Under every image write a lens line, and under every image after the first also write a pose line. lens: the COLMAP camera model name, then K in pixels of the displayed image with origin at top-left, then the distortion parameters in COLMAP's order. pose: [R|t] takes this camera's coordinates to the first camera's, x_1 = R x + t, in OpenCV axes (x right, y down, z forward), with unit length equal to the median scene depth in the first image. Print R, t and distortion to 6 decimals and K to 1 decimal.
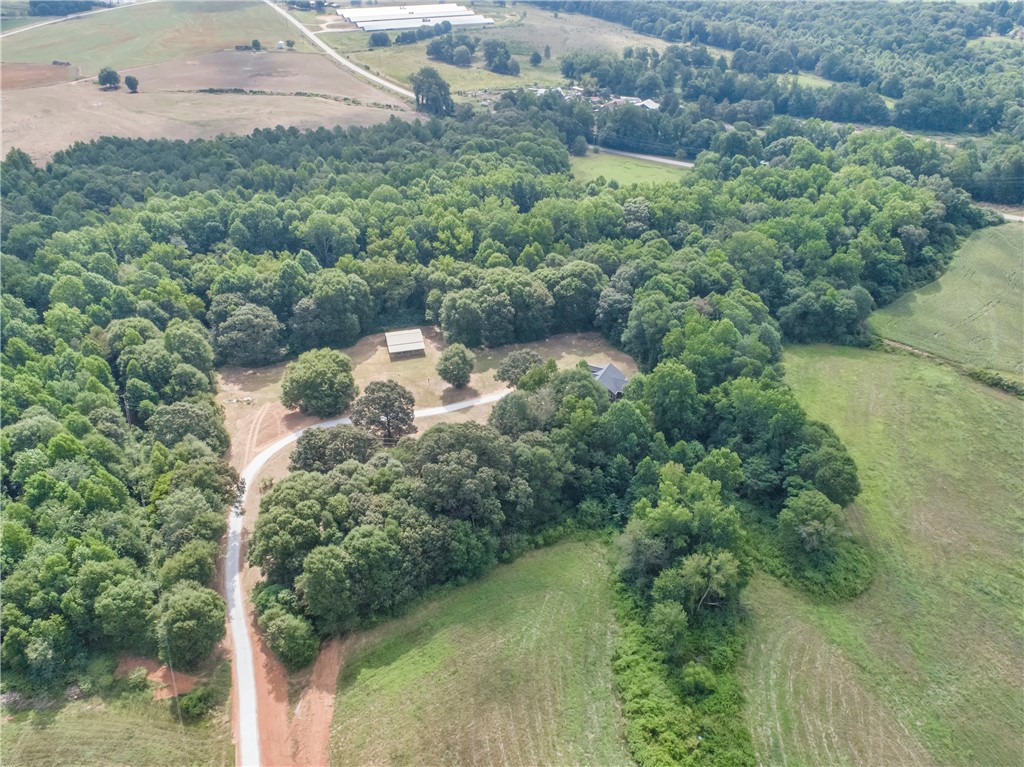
lens RADIAL K [[769.1, 0, 512.0], [0, 769.1, 383.5], [0, 0, 1]] dist [-0.013437, -0.001909]
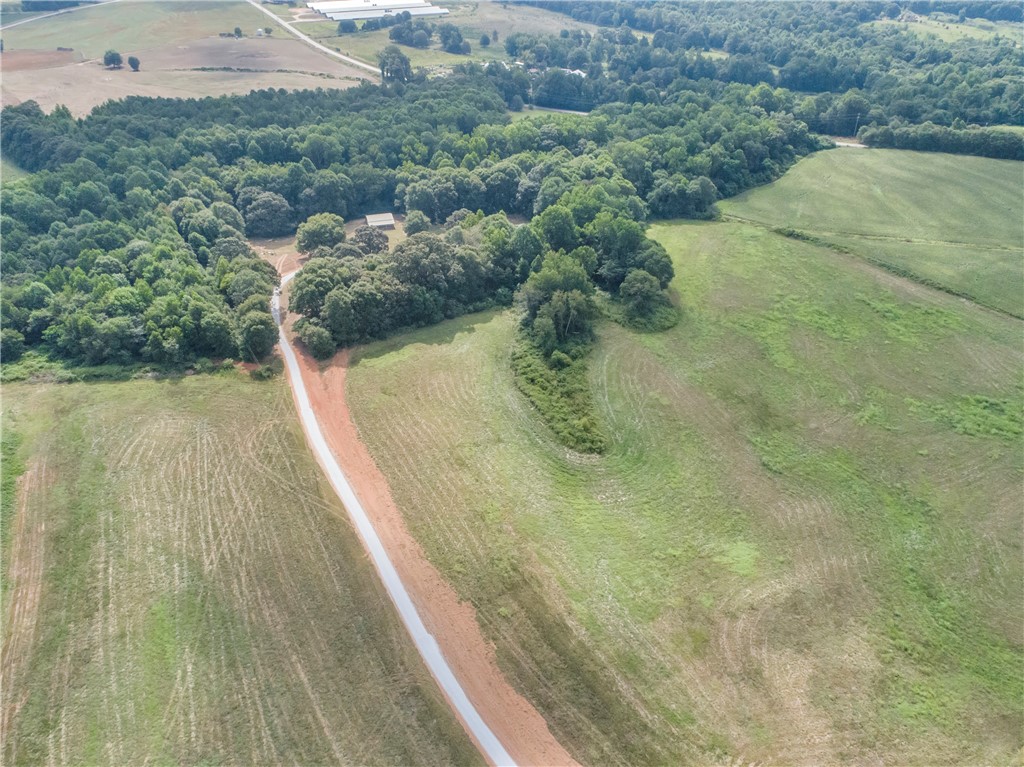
lens RADIAL K [[769.1, 0, 512.0], [0, 769.1, 383.5], [0, 0, 1]] dist [-0.013437, -0.001909]
pose [[0.998950, -0.026316, 0.037492, 0.036439], [0.026431, 0.999647, -0.002569, 0.231894], [-0.037411, 0.003558, 0.999294, -0.368562]]
